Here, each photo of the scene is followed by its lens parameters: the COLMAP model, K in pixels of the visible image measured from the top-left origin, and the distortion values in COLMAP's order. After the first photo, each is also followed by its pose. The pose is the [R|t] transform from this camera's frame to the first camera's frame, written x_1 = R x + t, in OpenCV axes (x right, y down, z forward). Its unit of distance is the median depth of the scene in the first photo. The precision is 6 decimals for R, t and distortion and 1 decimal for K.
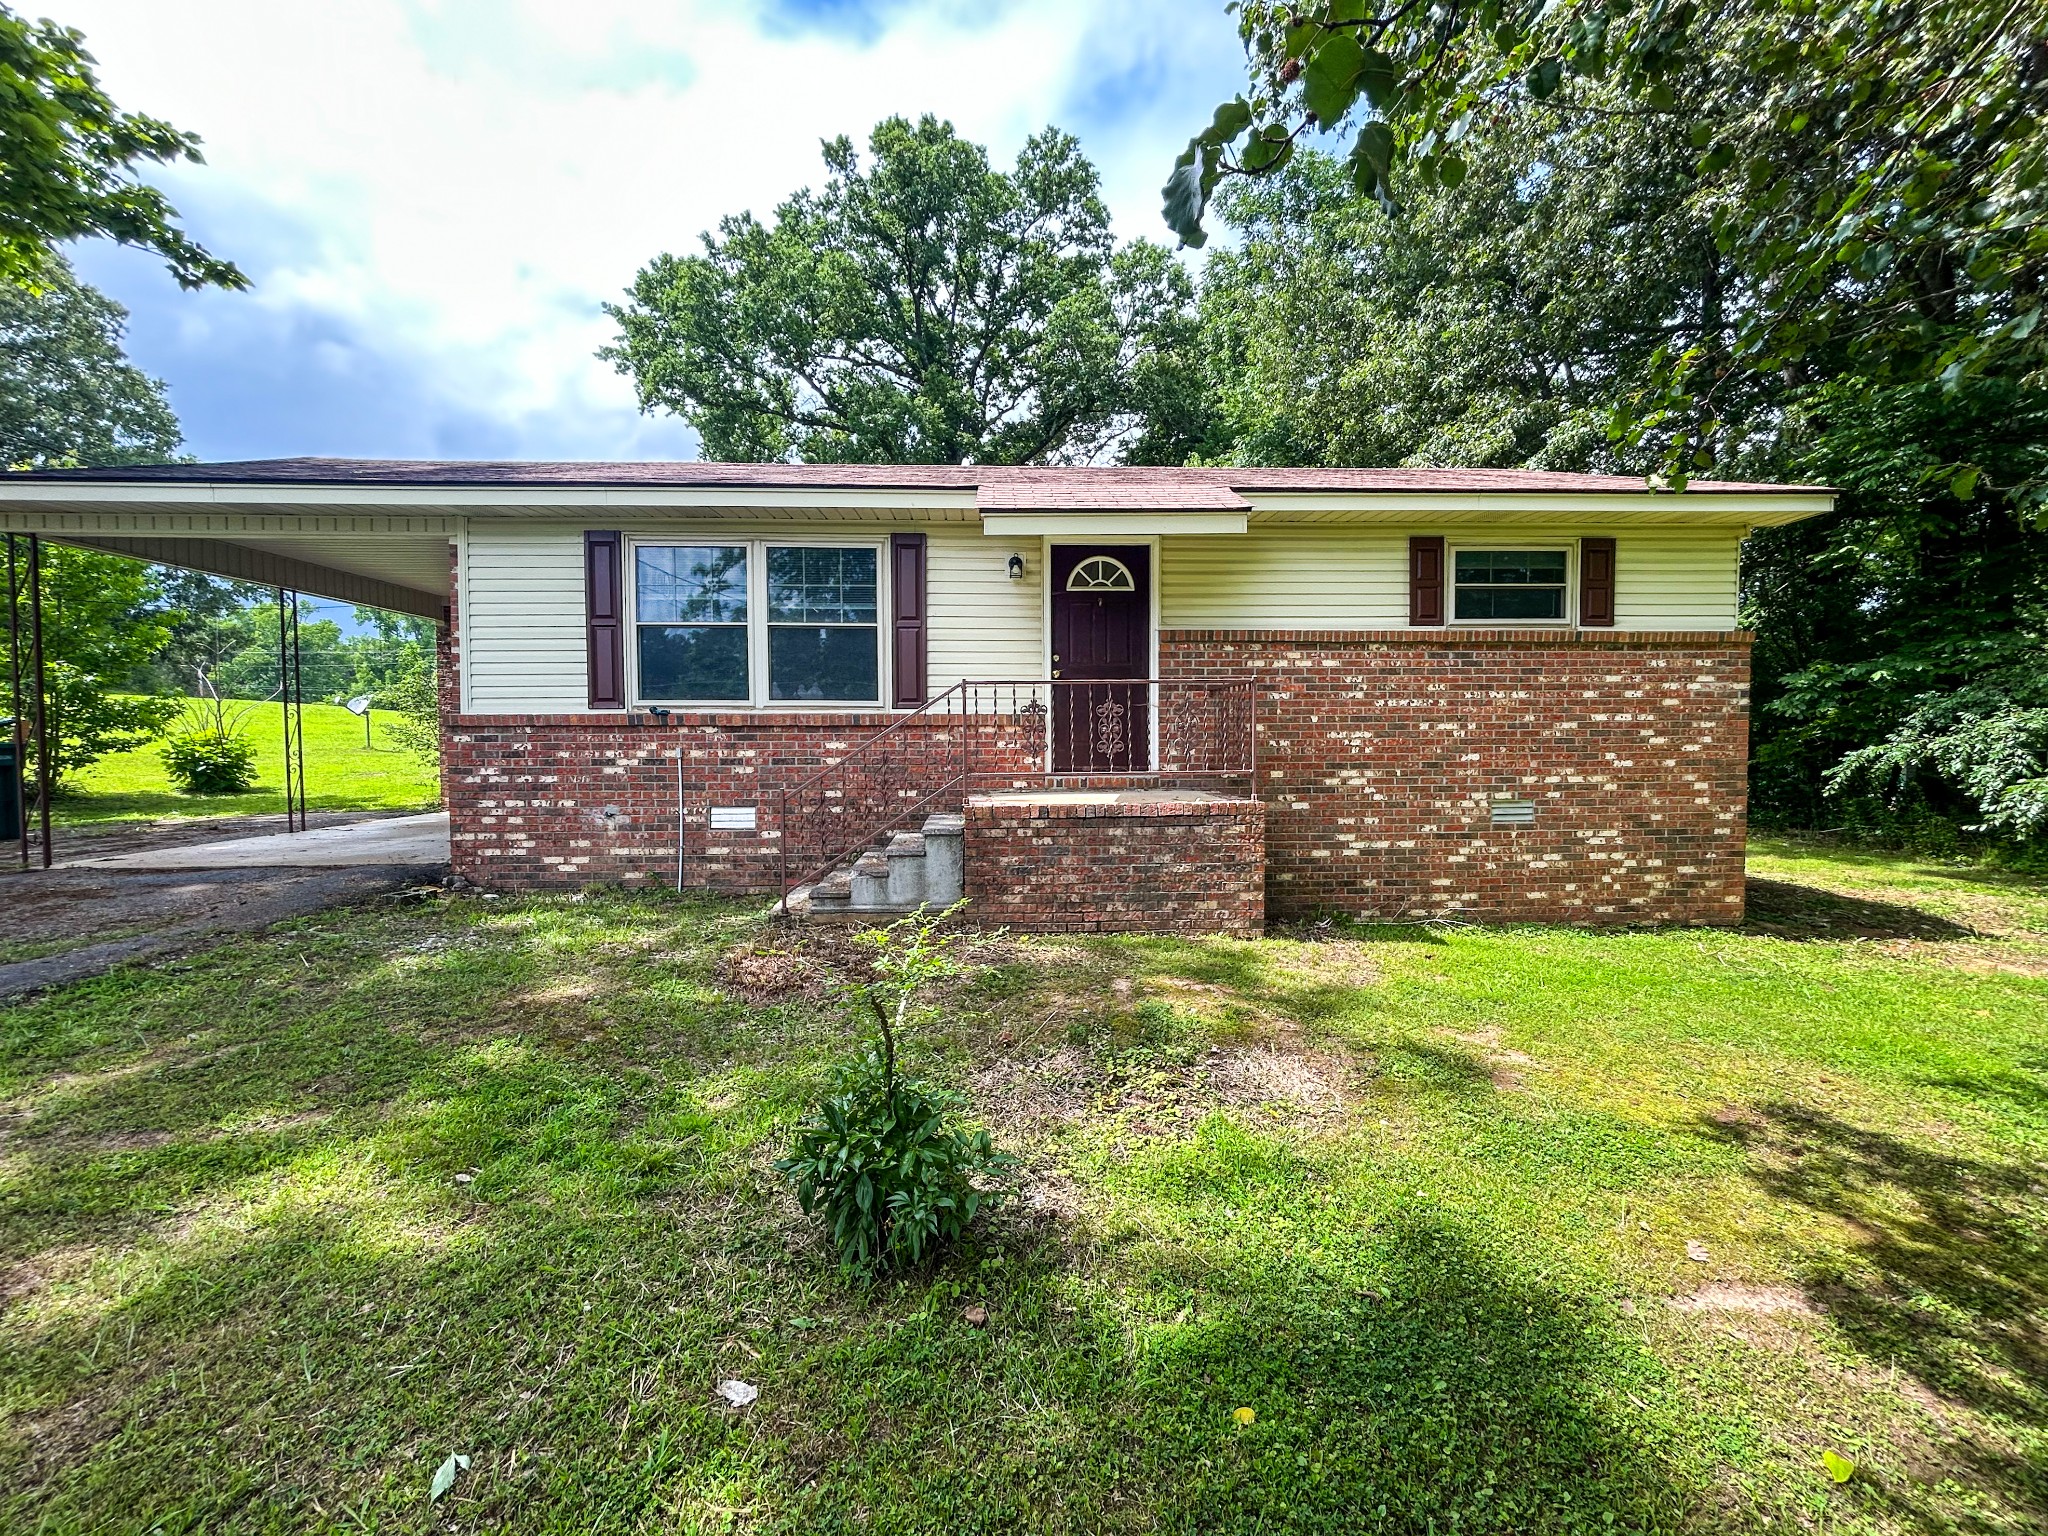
lens RADIAL K [[832.6, 0, 1023.7], [0, 832.6, 775.8], [0, 0, 1]] dist [-0.003249, -0.000403]
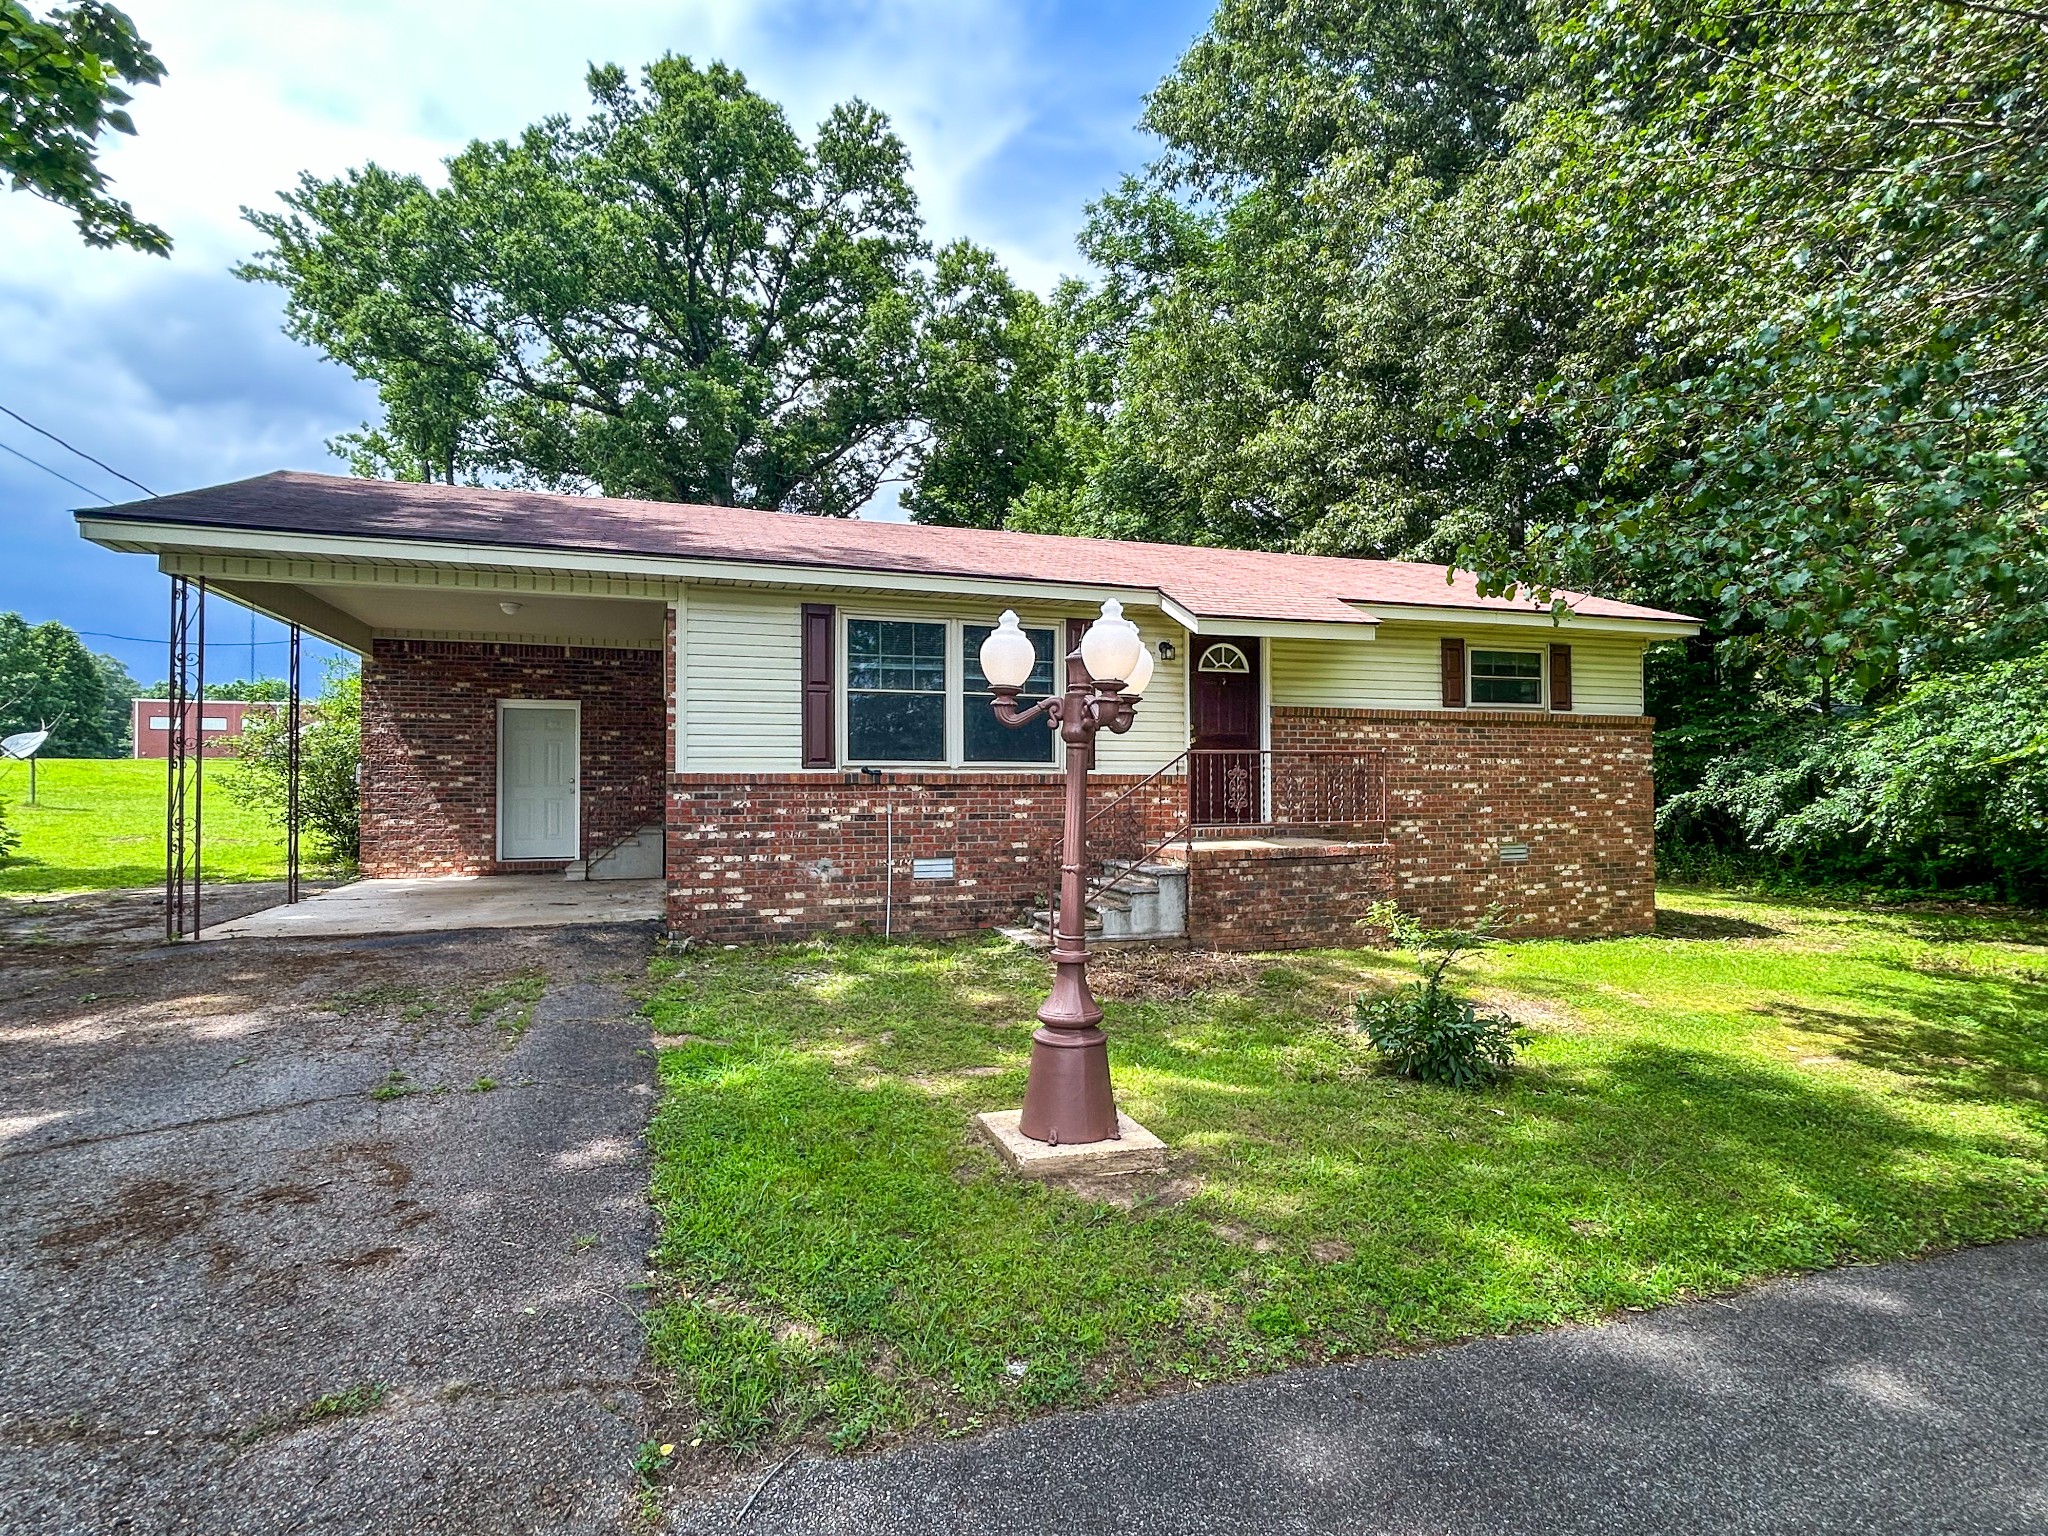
lens RADIAL K [[1020.3, 0, 1026.3], [0, 1020.3, 783.3], [0, 0, 1]] dist [0.003053, 0.000671]
pose [[0.958922, 0.002409, 0.283660, -0.592718], [0.011762, 0.998766, -0.048244, 0.004673], [-0.283426, 0.049599, 0.957711, -0.314018]]
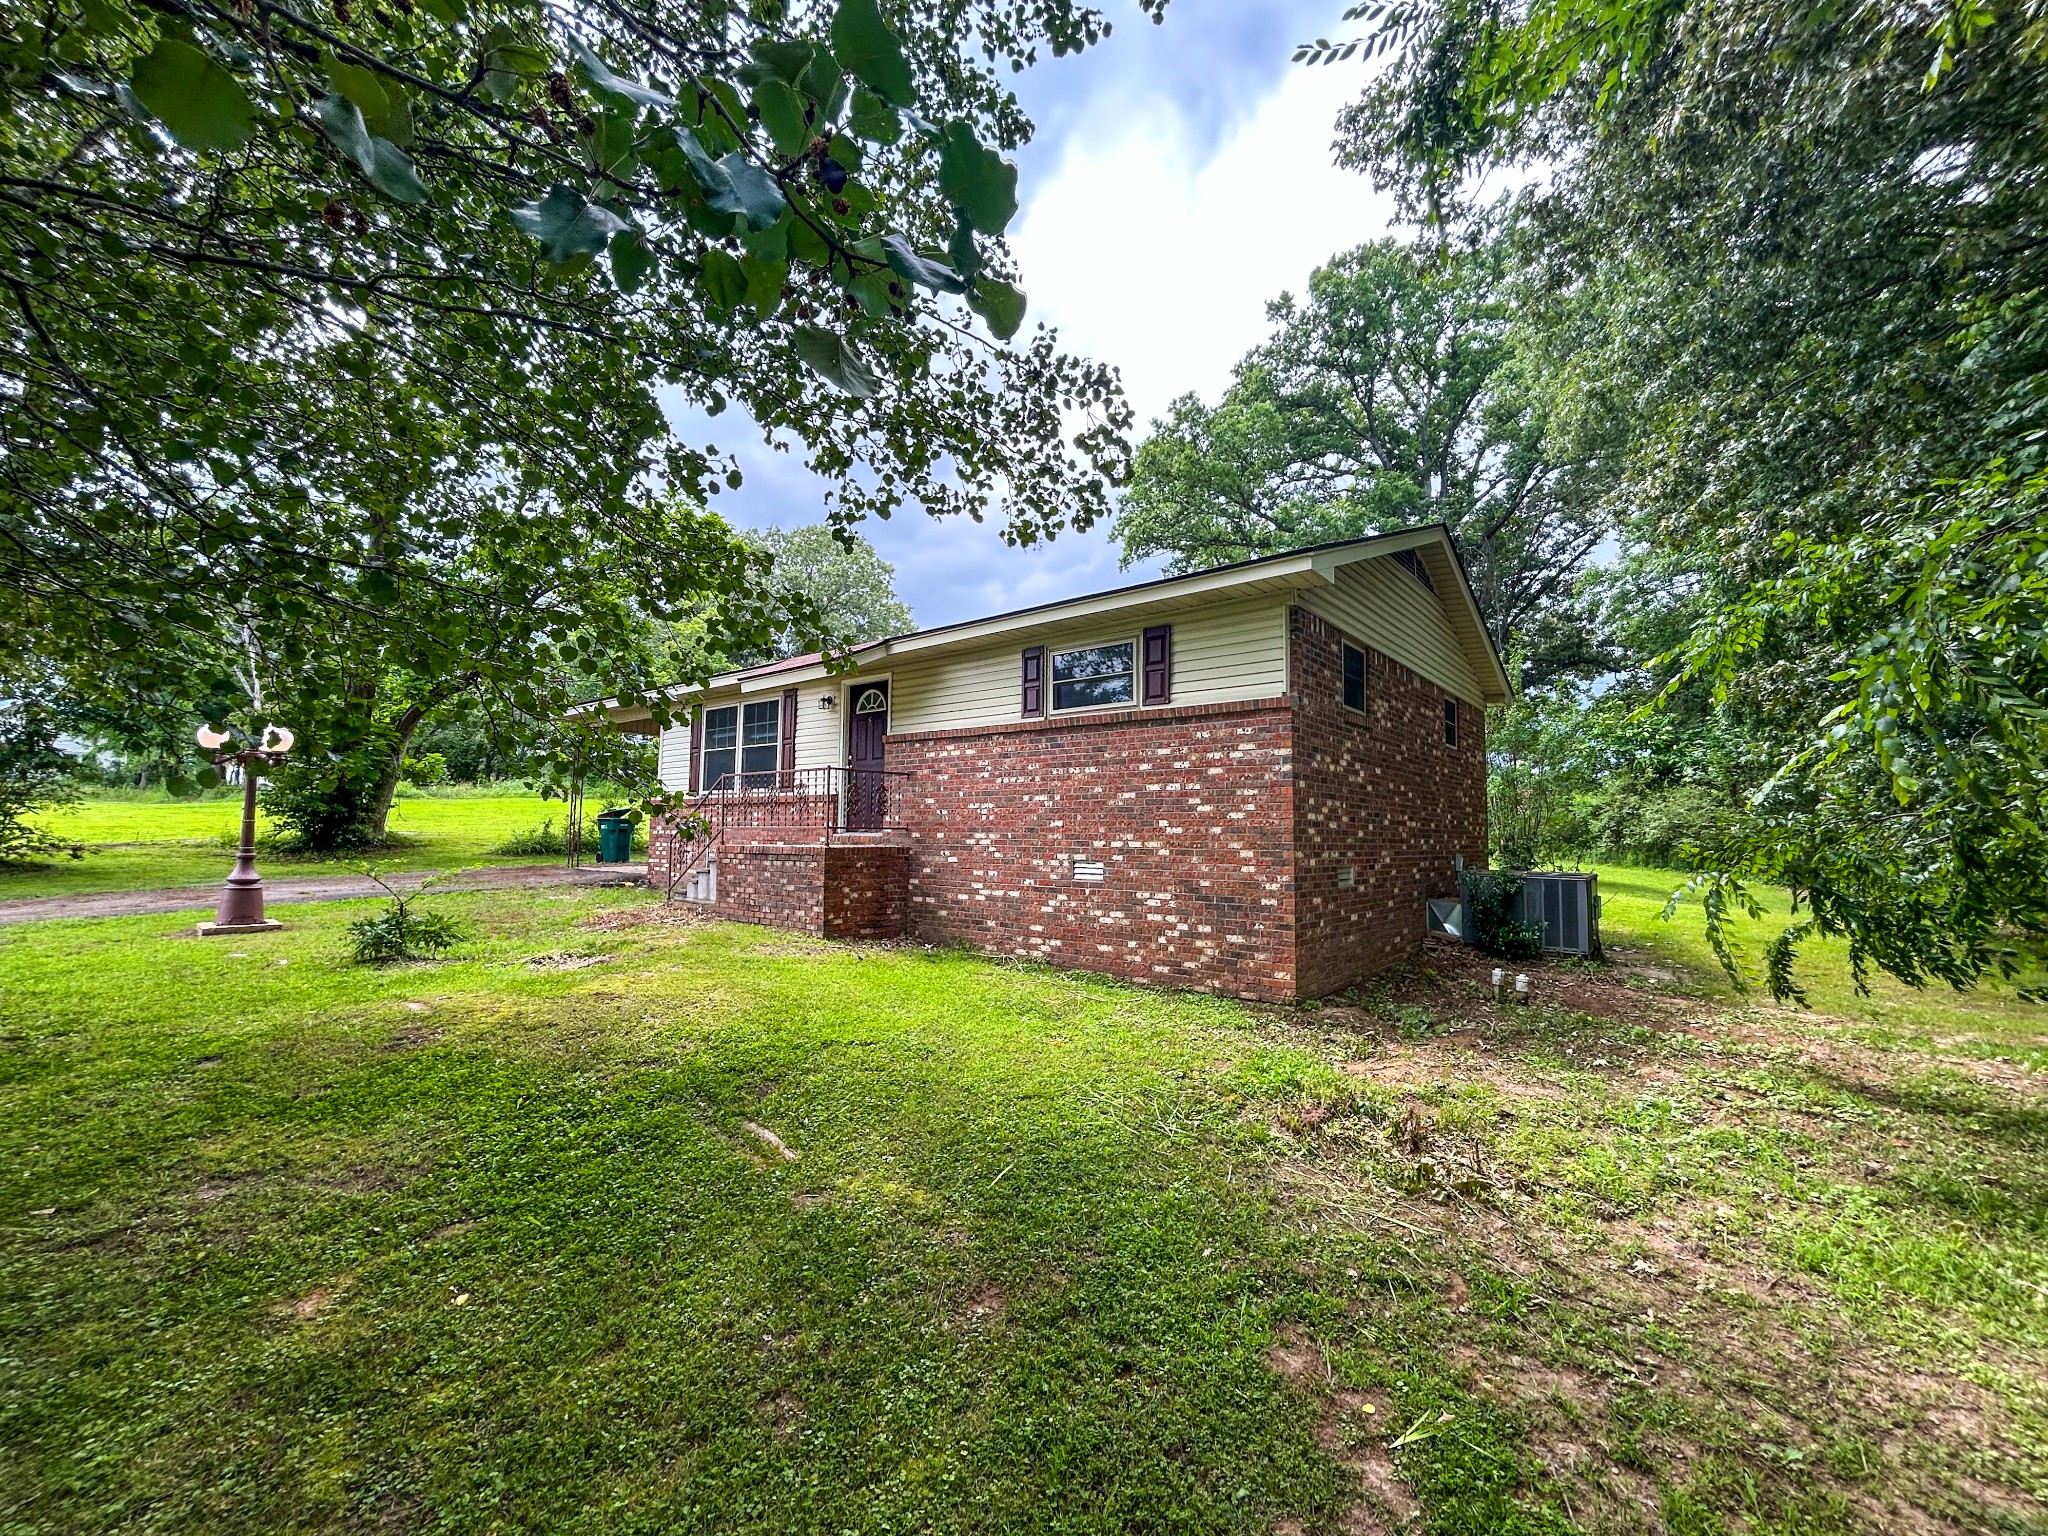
lens RADIAL K [[832.6, 0, 1026.8], [0, 832.6, 766.8], [0, 0, 1]] dist [-0.003249, -0.000403]
pose [[0.745042, -0.041356, -0.665734, 1.297471], [-0.044378, 0.992791, -0.111338, 0.031406], [0.665540, 0.112495, 0.737836, 0.082943]]
